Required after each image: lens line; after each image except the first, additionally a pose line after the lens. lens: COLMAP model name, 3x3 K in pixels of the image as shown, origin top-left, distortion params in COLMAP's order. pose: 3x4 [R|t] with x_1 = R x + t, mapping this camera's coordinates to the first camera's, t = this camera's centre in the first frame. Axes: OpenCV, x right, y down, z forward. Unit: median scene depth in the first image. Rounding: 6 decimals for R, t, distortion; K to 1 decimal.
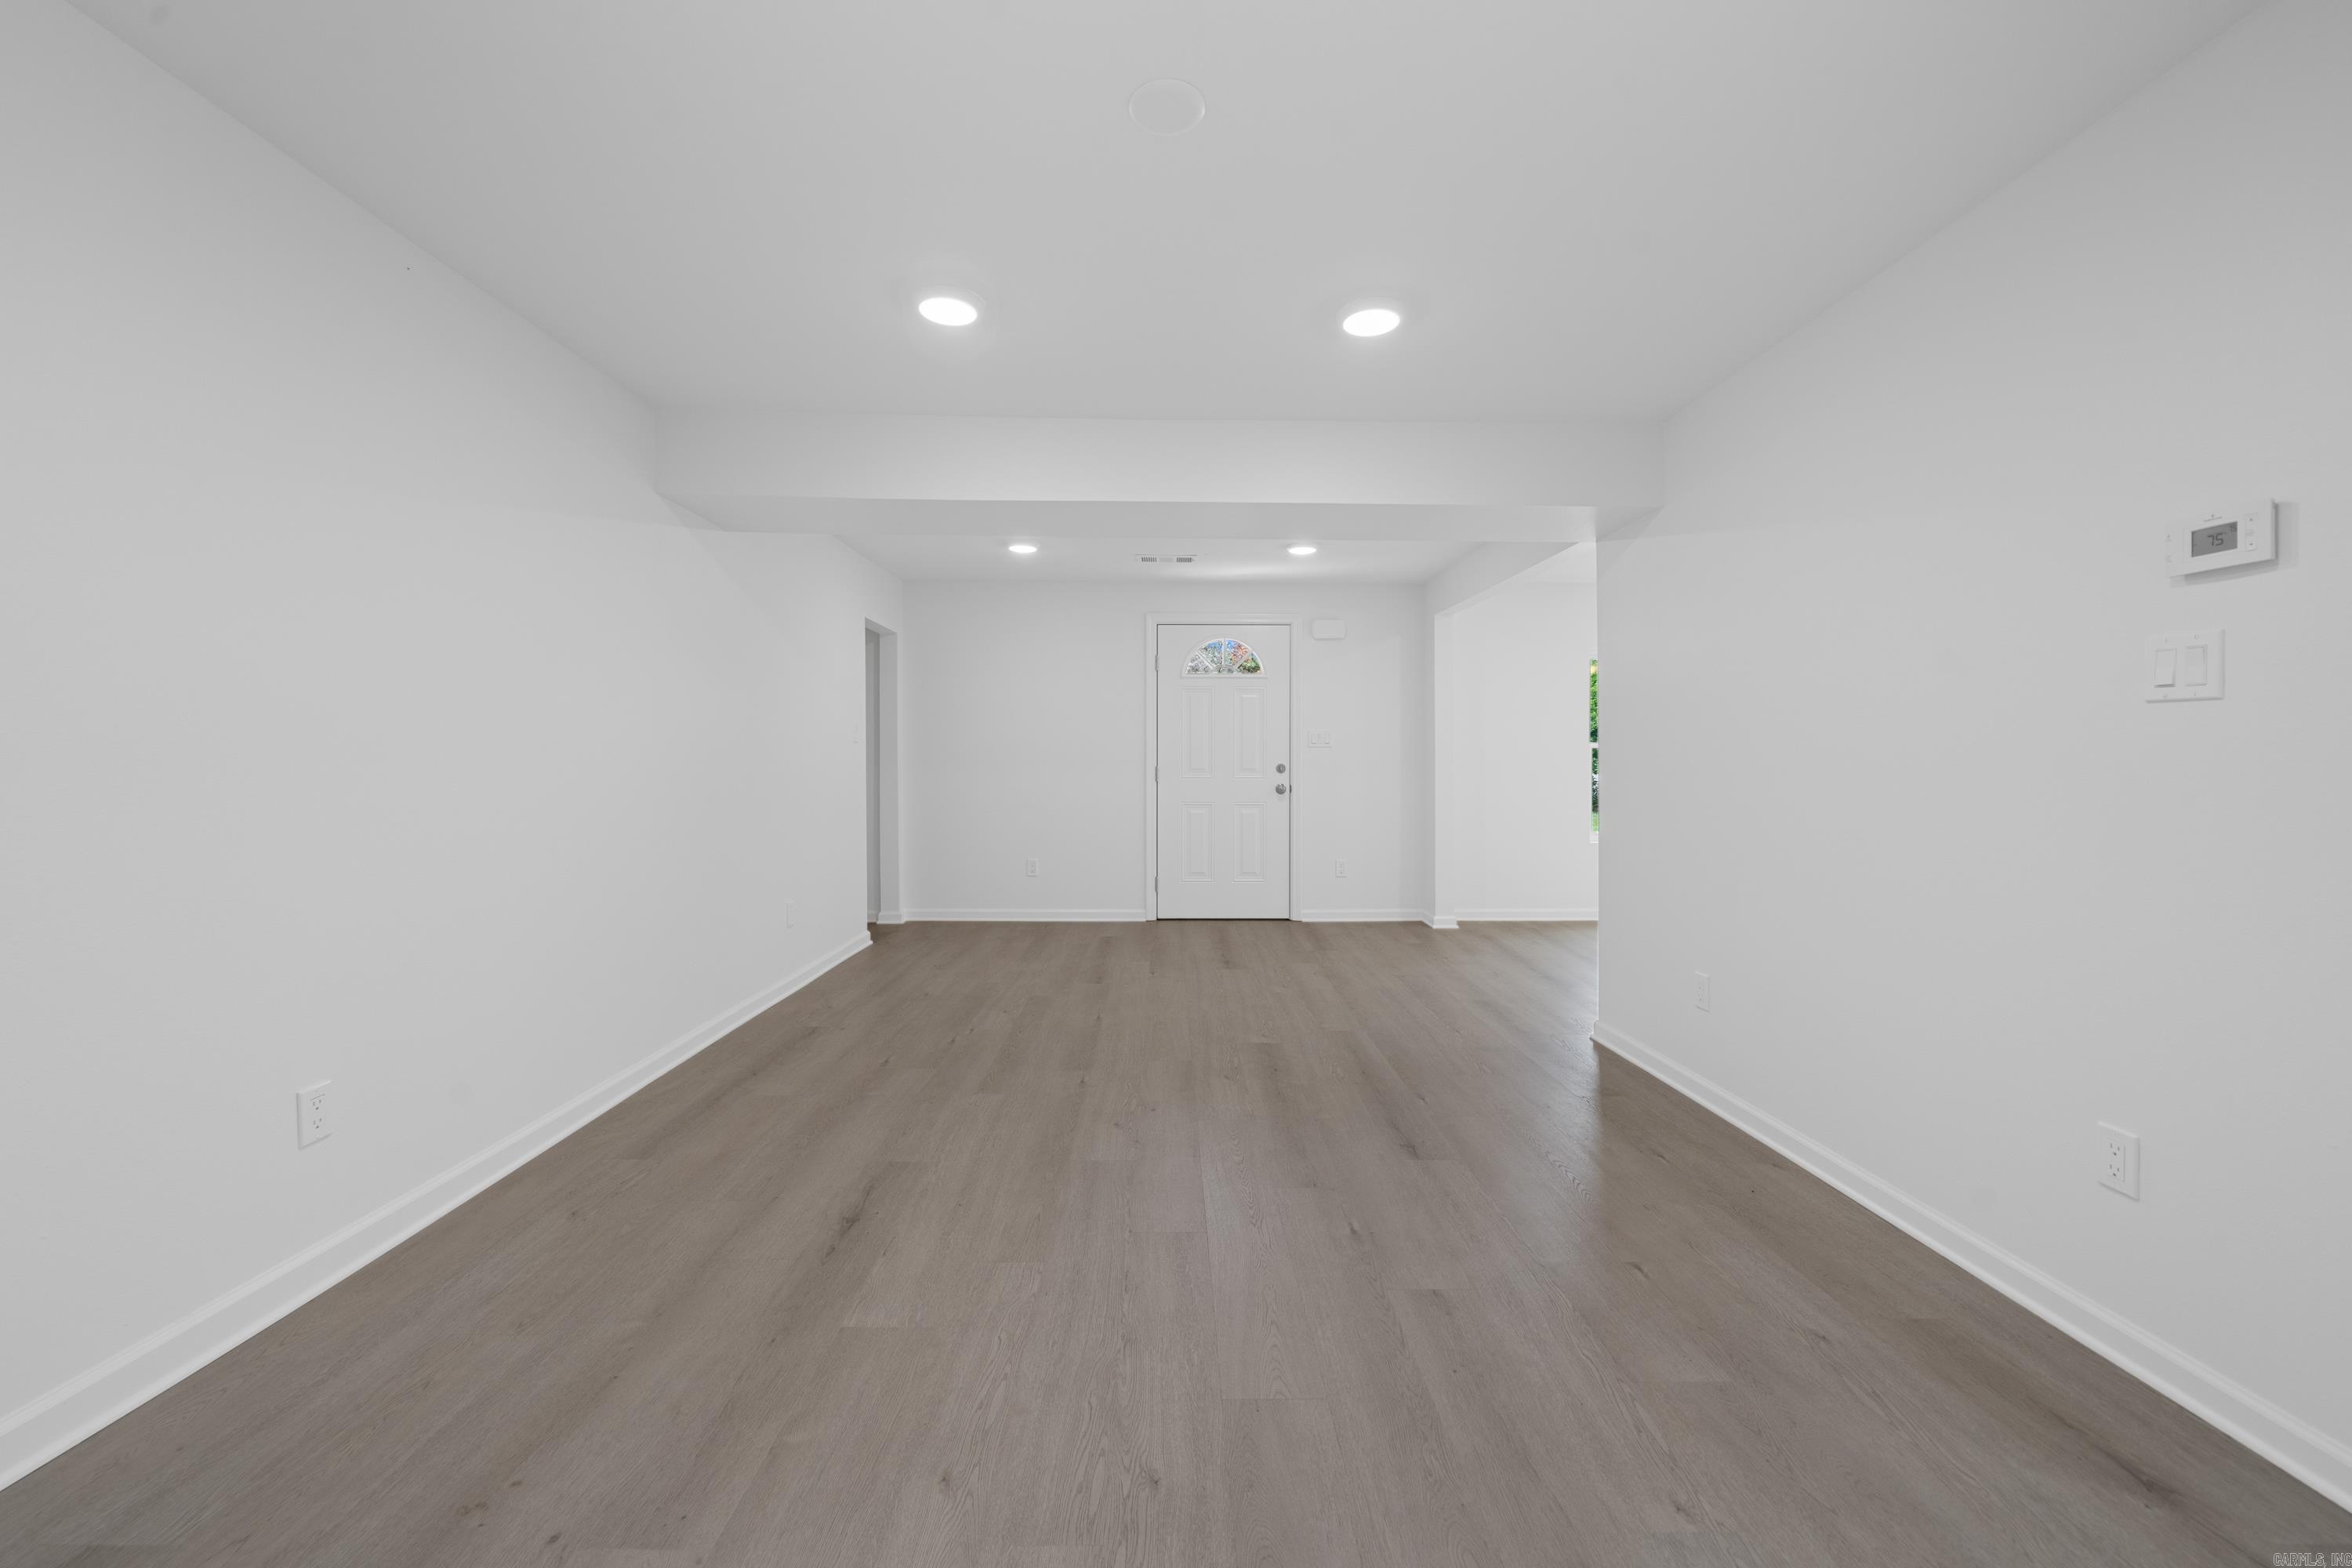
lens RADIAL K [[898.1, 0, 1171.0], [0, 898.1, 766.5], [0, 0, 1]] dist [-0.001450, -0.000098]
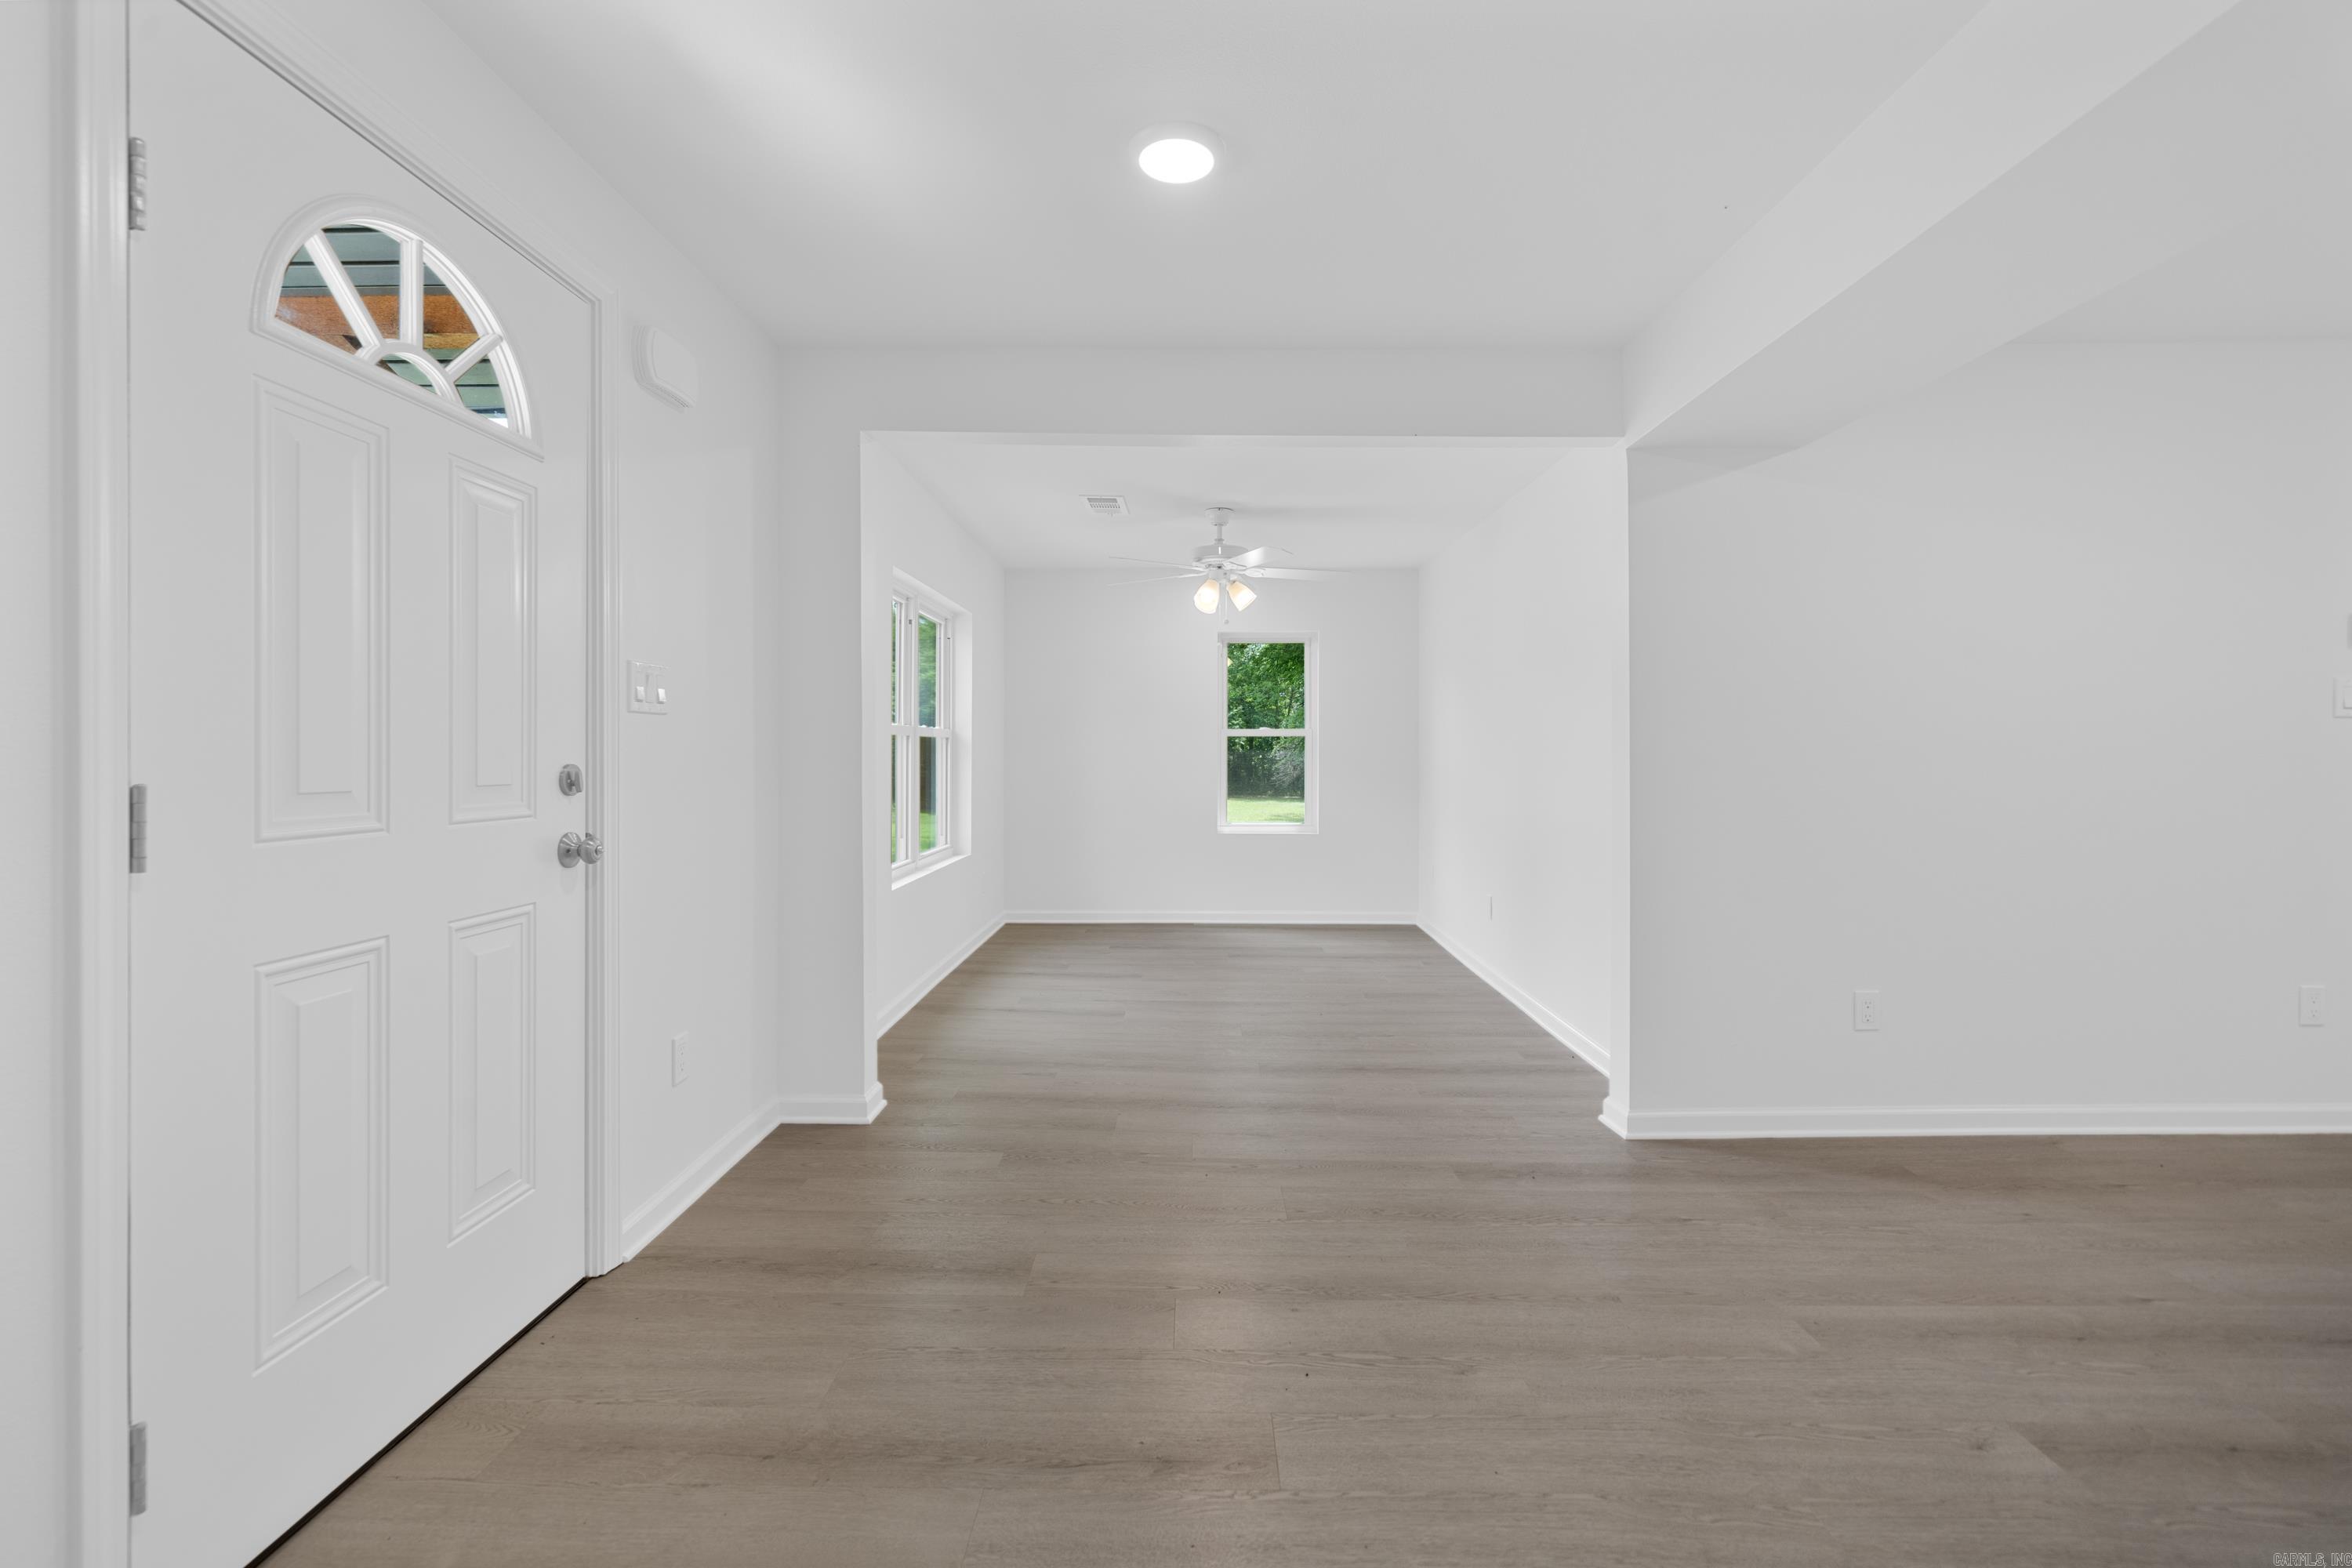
lens RADIAL K [[1051.2, 0, 1179.2], [0, 1051.2, 749.2], [0, 0, 1]] dist [-0.000239, 0.000012]
pose [[0.027227, -0.003226, 0.999624, -0.230335], [0.007888, 0.999964, 0.003013, -0.007871], [-0.999598, 0.007803, 0.027251, 0.831839]]
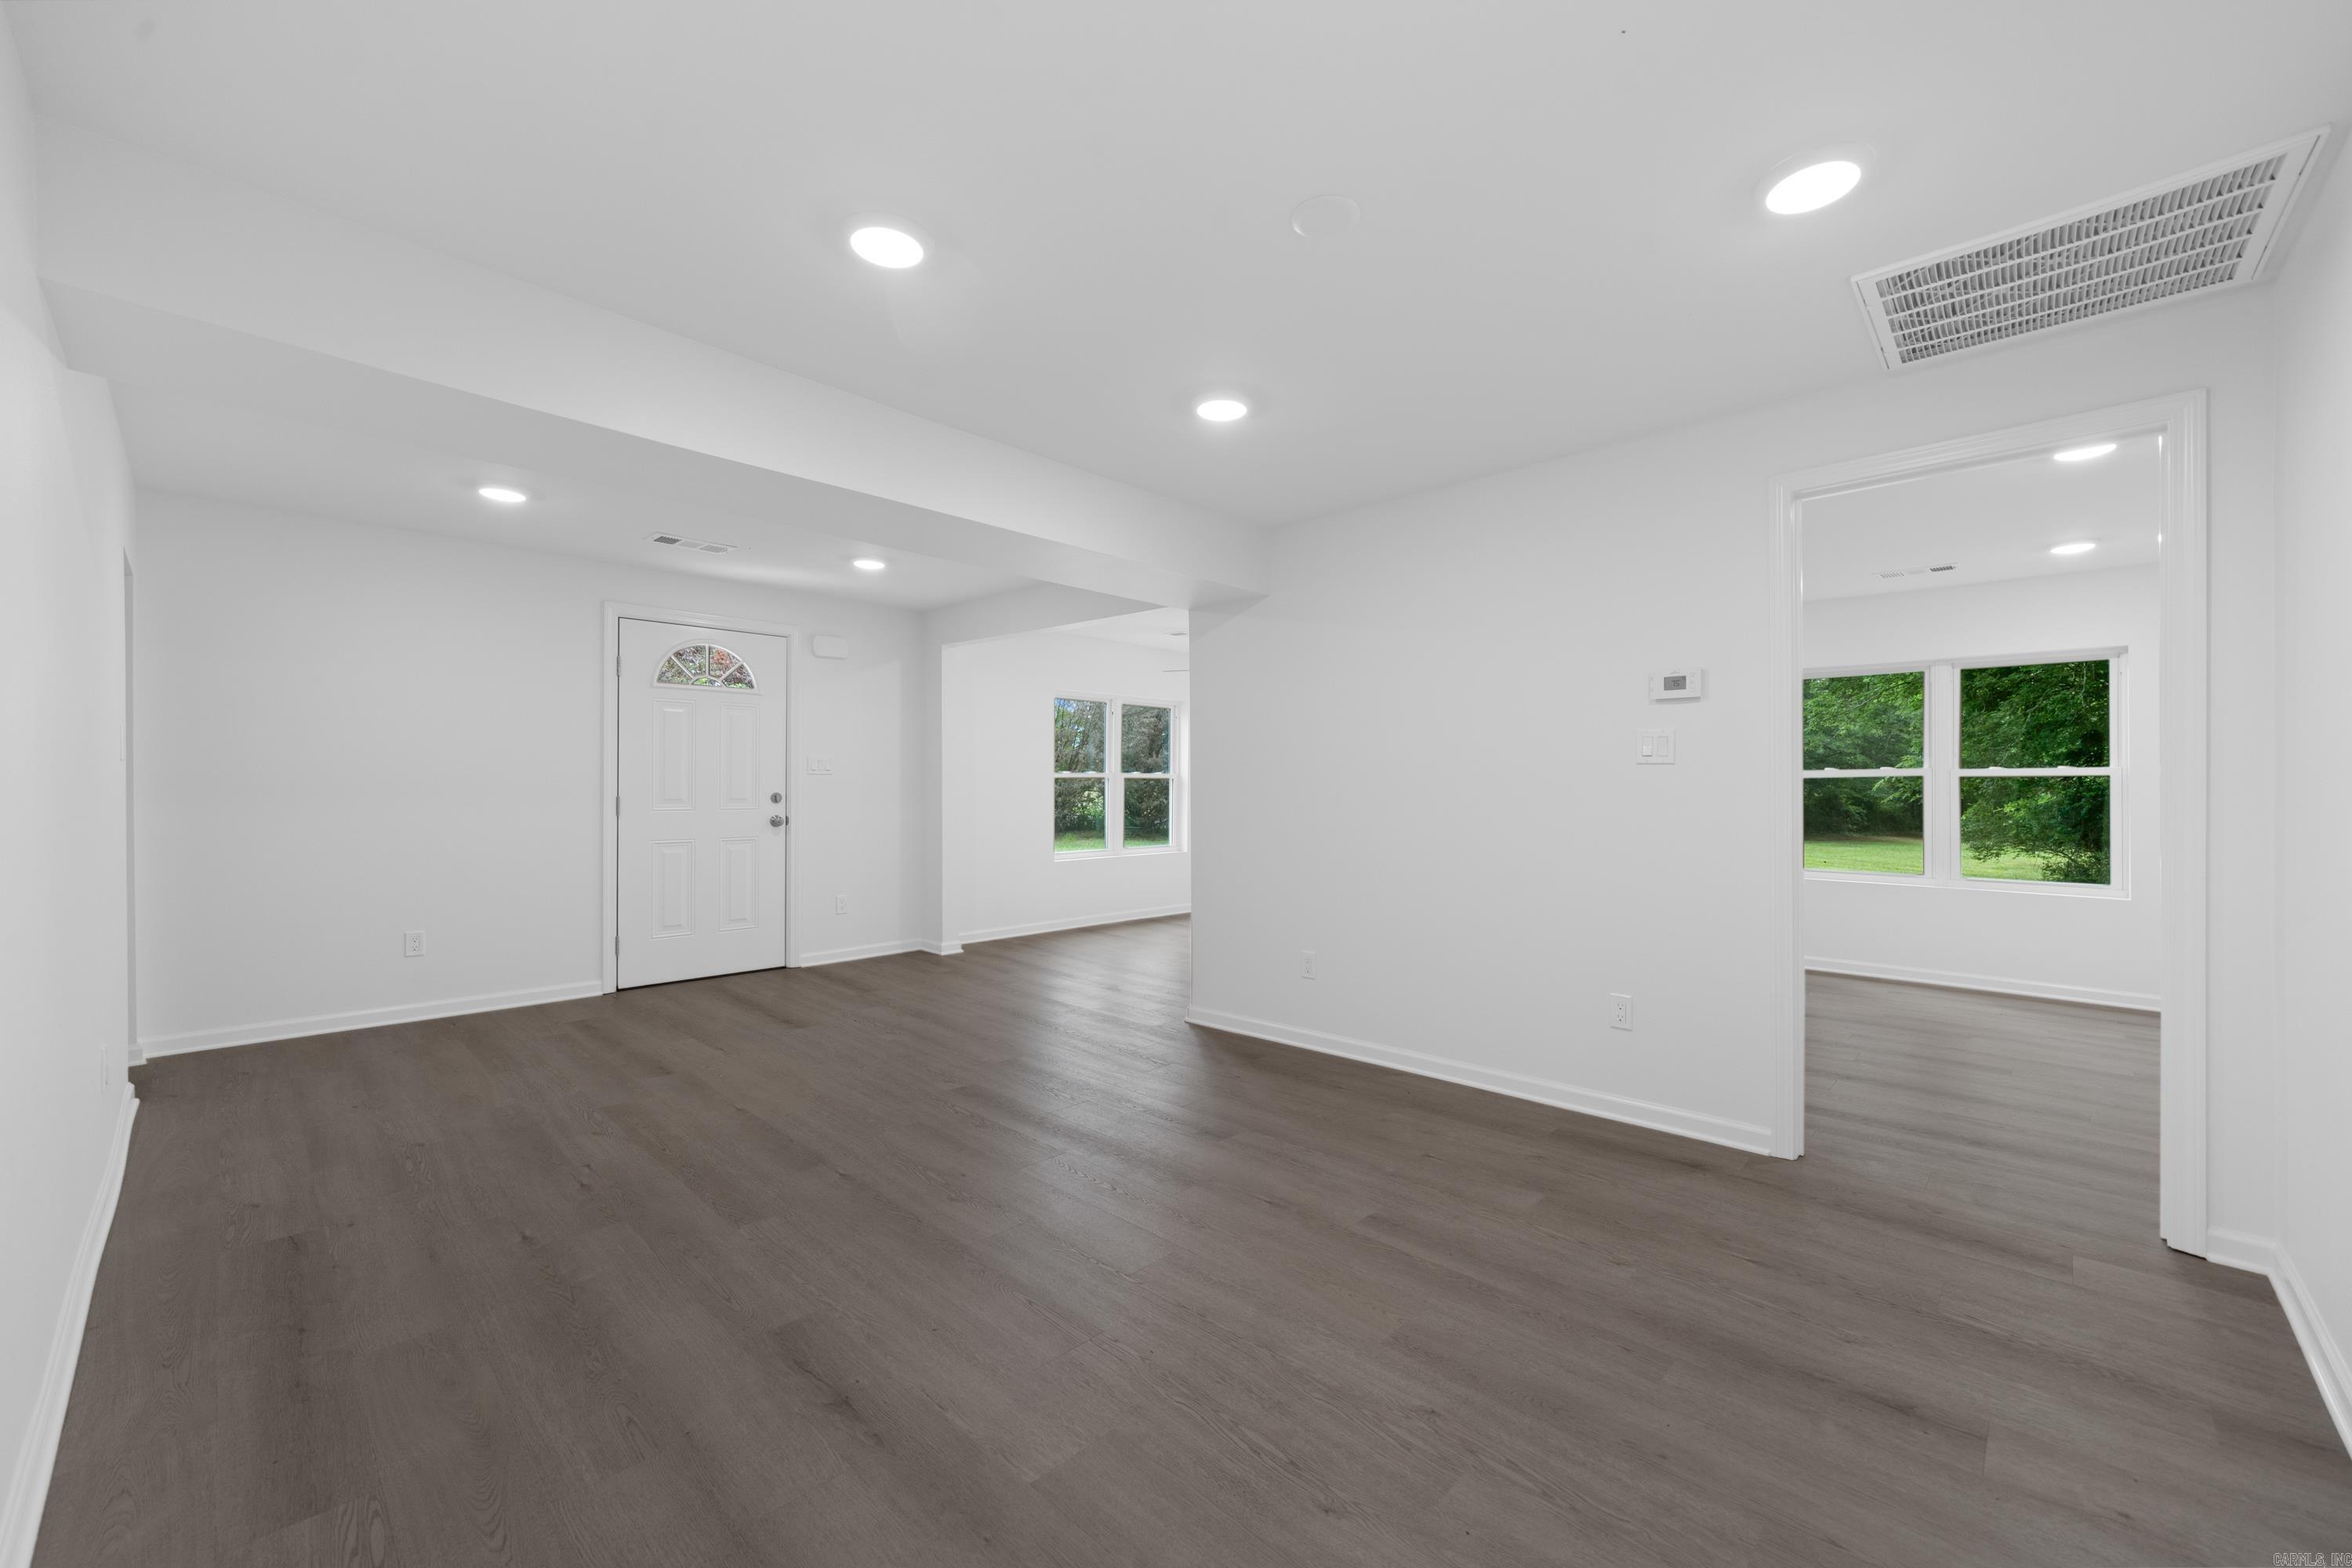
lens RADIAL K [[920.0, 0, 1165.5], [0, 920.0, 786.8], [0, 0, 1]] dist [-0.000895, -0.000065]
pose [[0.705654, -0.000112, 0.708557, -0.263373], [0.002576, 0.999994, -0.002408, -0.005903], [-0.708552, 0.003525, 0.705650, 0.091642]]
